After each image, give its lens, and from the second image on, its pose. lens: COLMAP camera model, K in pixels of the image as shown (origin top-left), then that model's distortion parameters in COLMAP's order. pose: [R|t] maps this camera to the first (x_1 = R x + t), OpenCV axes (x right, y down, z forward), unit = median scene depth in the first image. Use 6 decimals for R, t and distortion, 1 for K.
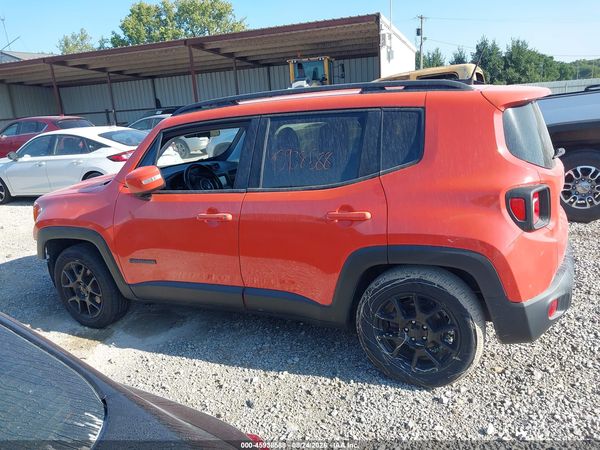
lens RADIAL K [[460.2, 0, 300.0], [0, 460.2, 225.0], [0, 0, 1]] dist [-0.012487, 0.004364]
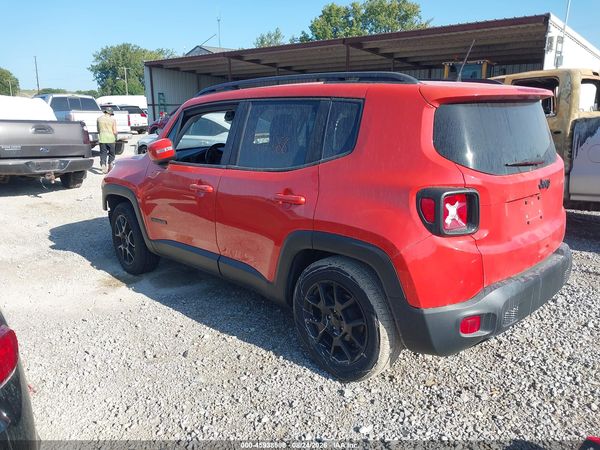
lens RADIAL K [[455.2, 0, 300.0], [0, 455.2, 225.0], [0, 0, 1]] dist [0.008739, -0.002205]
pose [[0.940531, 0.148474, -0.305544, 0.406085], [-0.148144, 0.988665, 0.024407, 0.009510], [0.305704, 0.022309, 0.951865, 0.016743]]
